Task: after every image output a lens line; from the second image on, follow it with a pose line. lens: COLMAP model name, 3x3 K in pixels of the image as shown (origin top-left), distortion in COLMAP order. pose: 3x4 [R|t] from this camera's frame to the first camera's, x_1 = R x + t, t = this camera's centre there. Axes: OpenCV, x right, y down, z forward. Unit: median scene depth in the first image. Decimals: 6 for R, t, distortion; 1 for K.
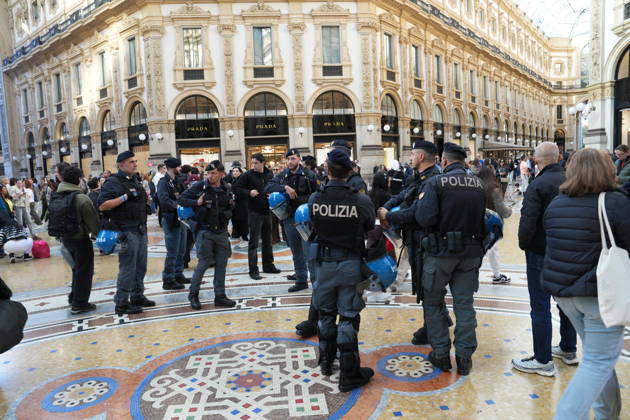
lens RADIAL K [[437.2, 0, 315.0], [0, 437.2, 210.0], [0, 0, 1]] dist [-0.110634, 0.081721]
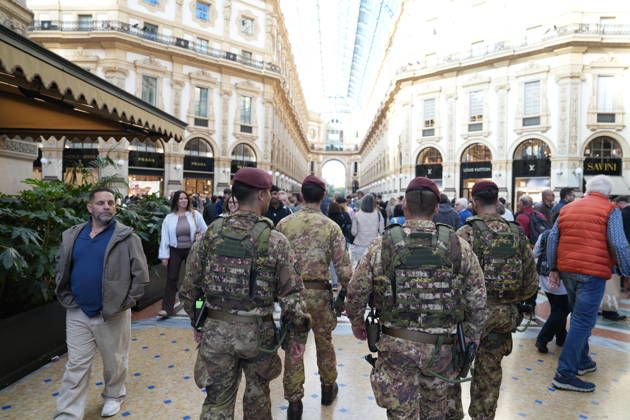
lens RADIAL K [[437.9, 0, 315.8], [0, 437.9, 214.9], [0, 0, 1]] dist [-0.113867, 0.086705]
pose [[0.797134, 0.043959, 0.602200, -0.582652], [0.000907, 0.997258, -0.073998, 0.049792], [-0.603802, 0.059532, 0.794908, -0.205681]]
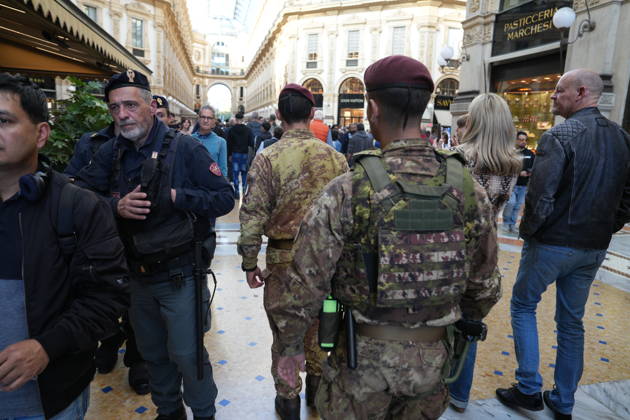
lens RADIAL K [[437.2, 0, 315.0], [0, 437.2, 210.0], [0, 0, 1]] dist [-0.110634, 0.081721]
pose [[0.613024, -0.070110, 0.786947, -0.702876], [0.003798, 0.996305, 0.085803, 0.065827], [-0.790055, -0.049611, 0.611025, -0.304541]]
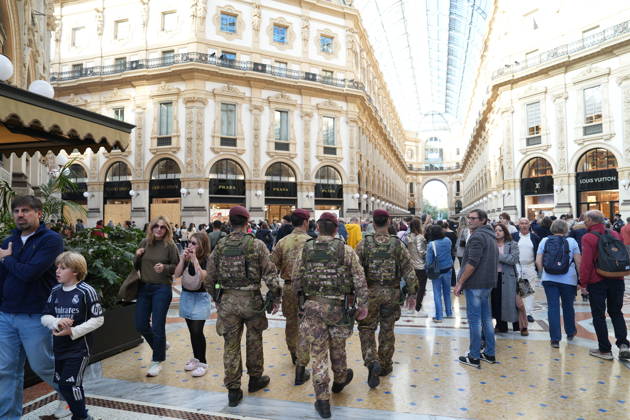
lens RADIAL K [[437.9, 0, 315.8], [0, 437.9, 214.9], [0, 0, 1]] dist [-0.113867, 0.086705]
pose [[0.918281, 0.045980, 0.393251, -0.491892], [0.005937, 0.991523, -0.129795, 0.039980], [-0.395885, 0.121522, 0.910224, -0.155319]]
